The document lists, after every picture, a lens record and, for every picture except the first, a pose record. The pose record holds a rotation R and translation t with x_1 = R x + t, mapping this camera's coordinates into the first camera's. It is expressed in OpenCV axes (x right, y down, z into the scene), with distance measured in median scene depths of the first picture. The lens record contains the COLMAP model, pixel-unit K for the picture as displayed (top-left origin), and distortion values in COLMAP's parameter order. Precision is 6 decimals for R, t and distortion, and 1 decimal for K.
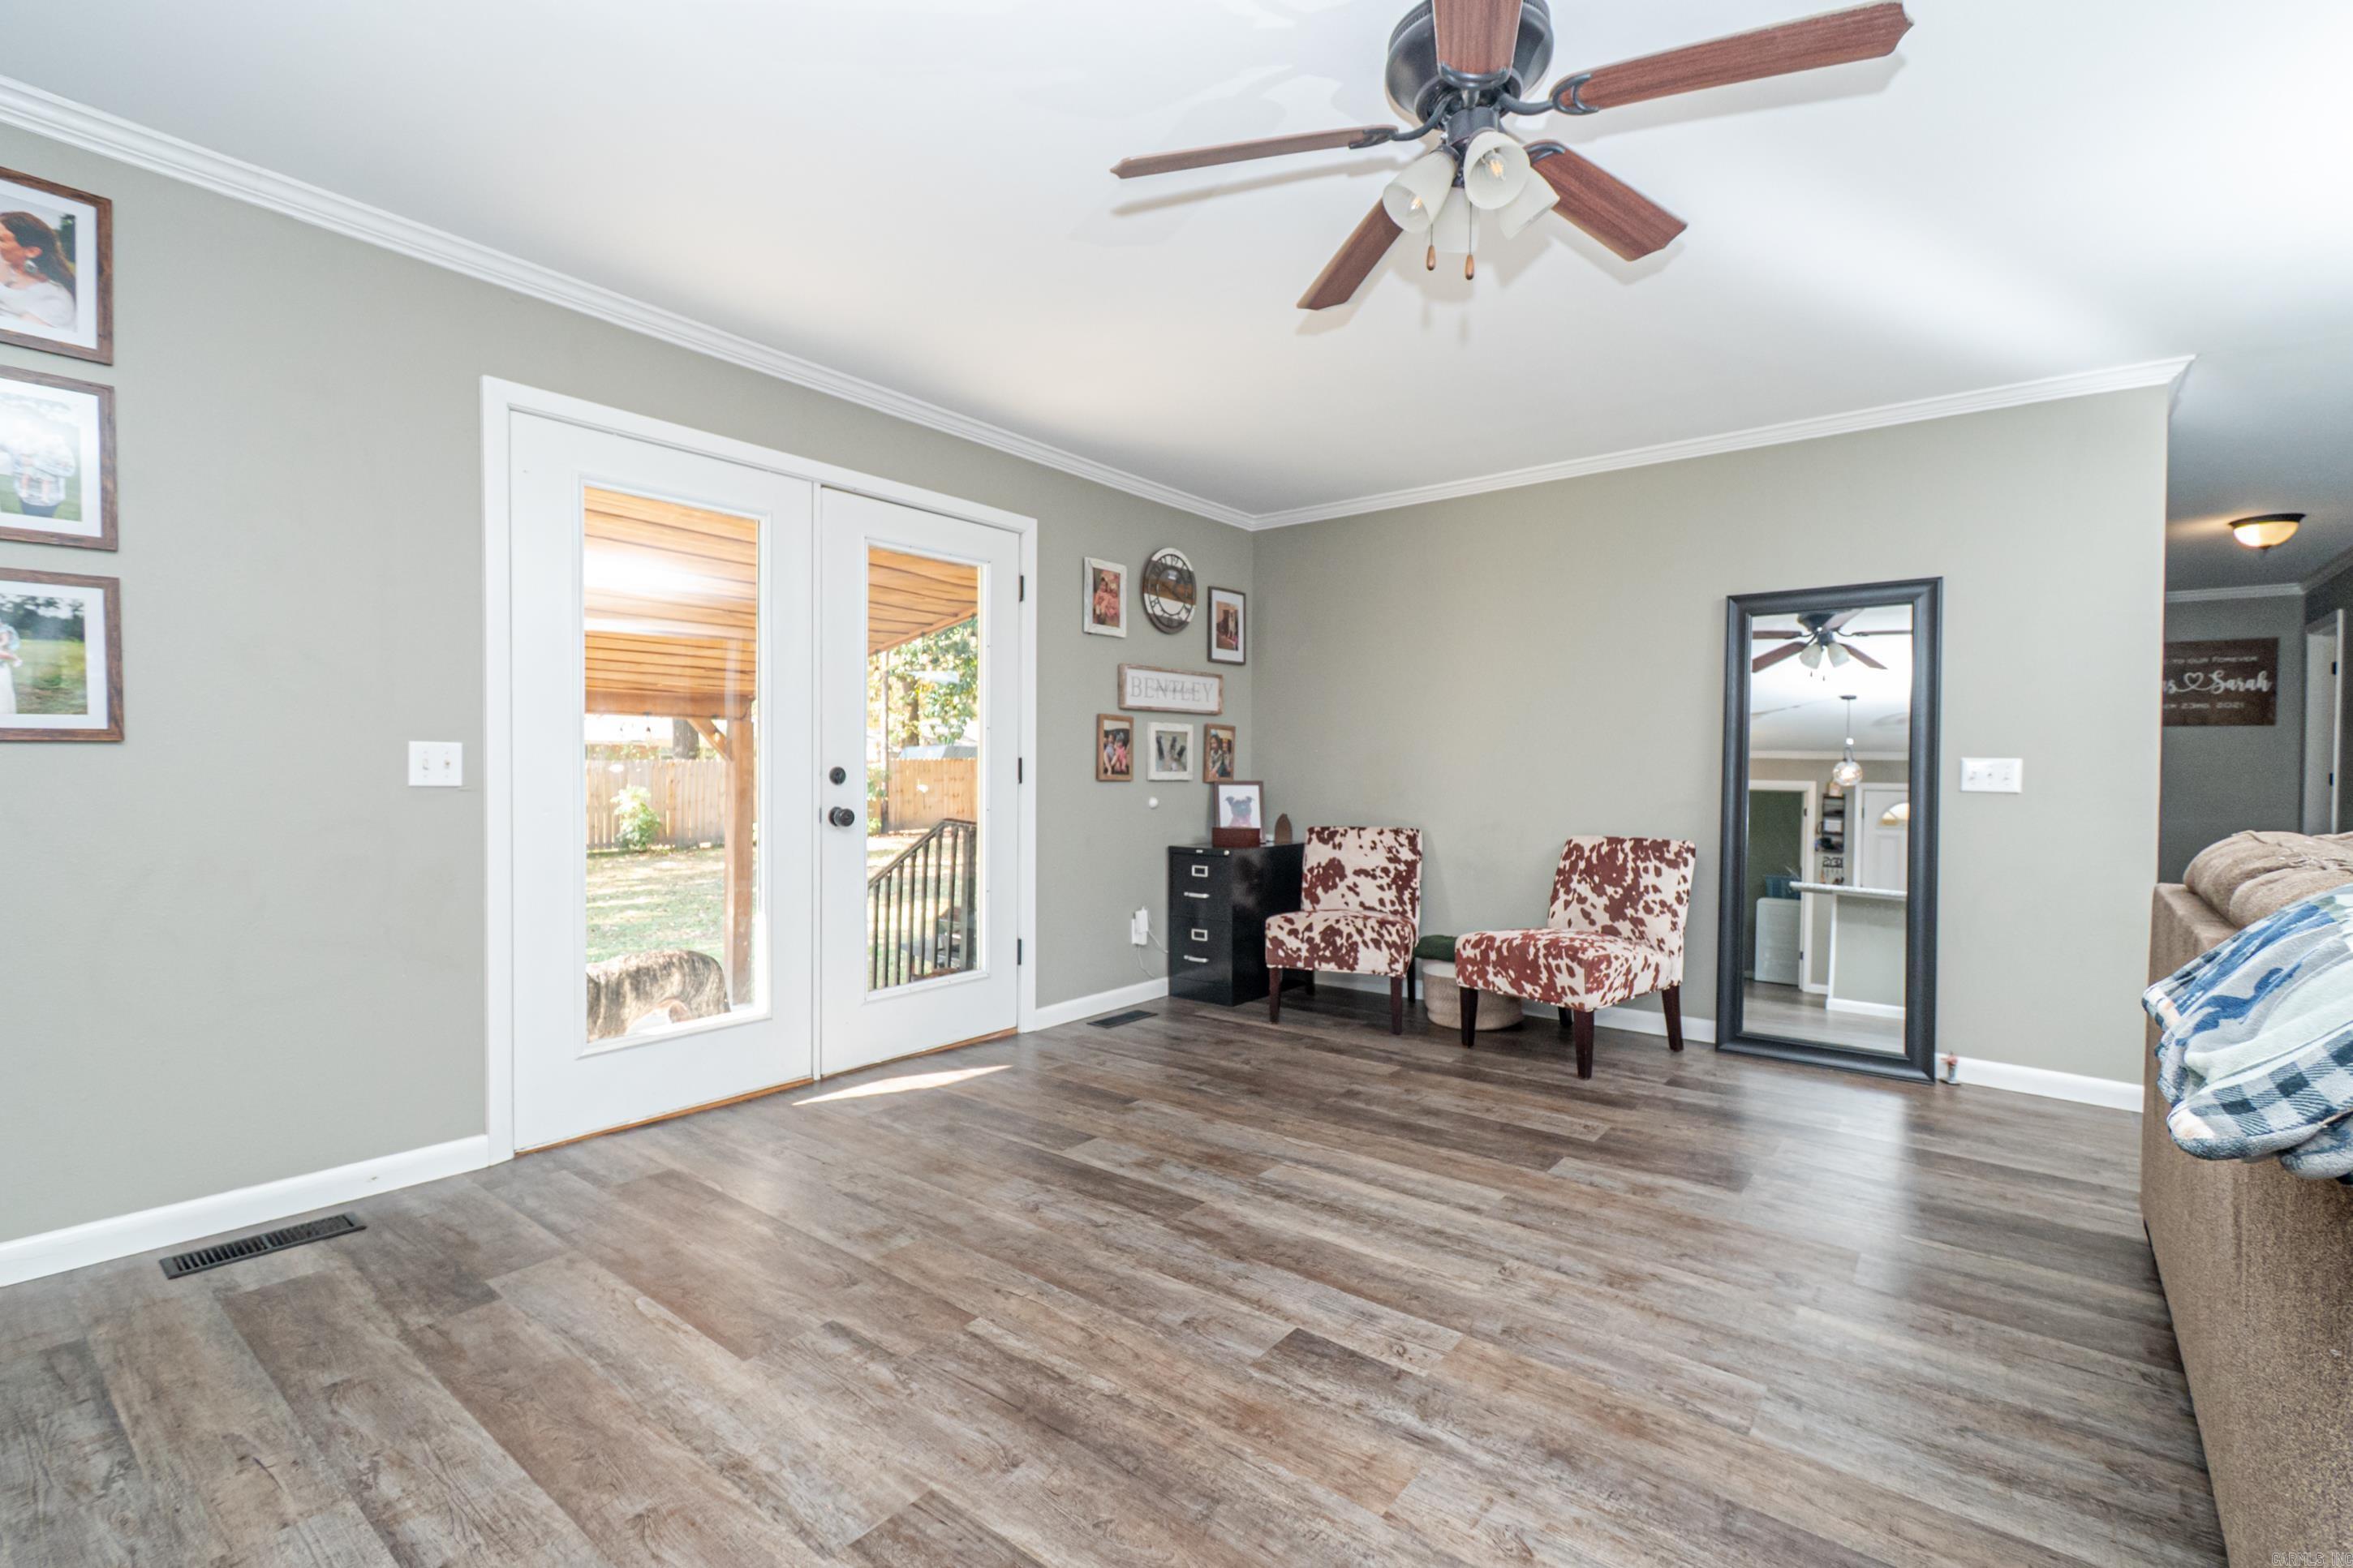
lens RADIAL K [[1045.8, 0, 1176.5], [0, 1045.8, 784.0], [0, 0, 1]] dist [0.001730, -0.001371]
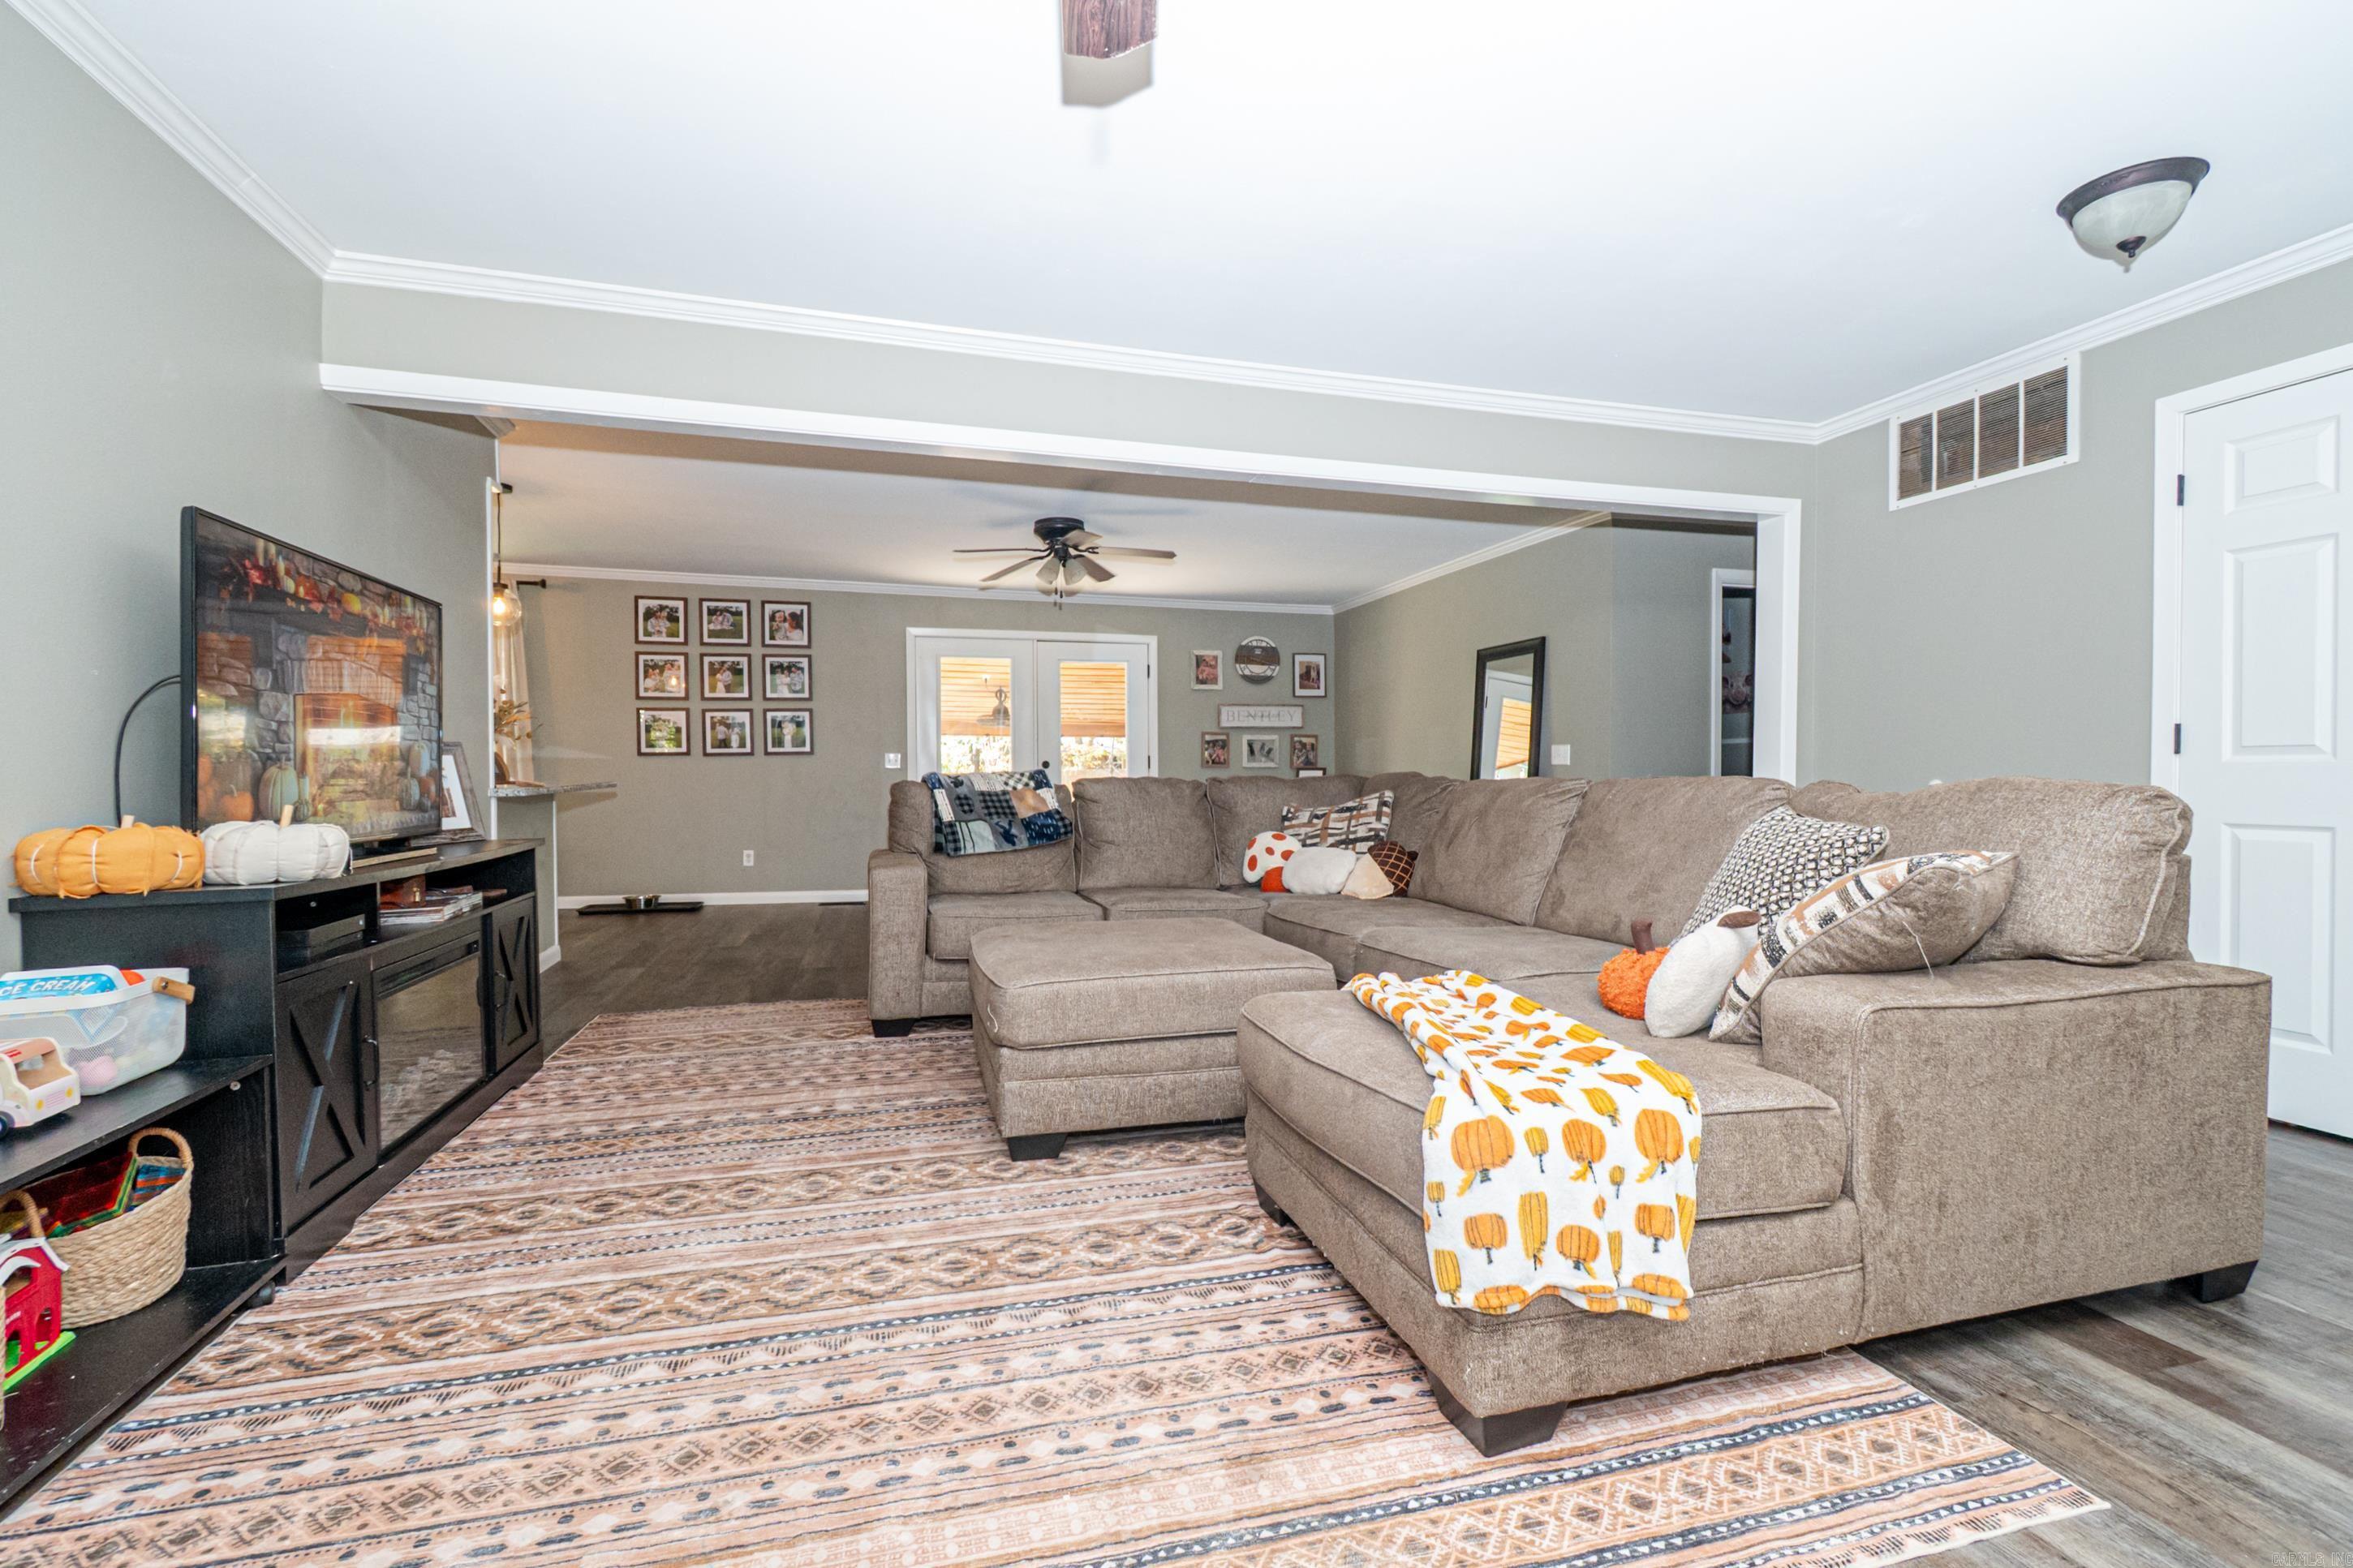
lens RADIAL K [[1045.8, 0, 1176.5], [0, 1045.8, 784.0], [0, 0, 1]] dist [0.001730, -0.001371]
pose [[0.814682, -0.002771, -0.579901, 0.939425], [-0.000304, 0.999986, -0.005206, 0.034713], [0.579908, 0.004417, 0.814670, -0.535137]]
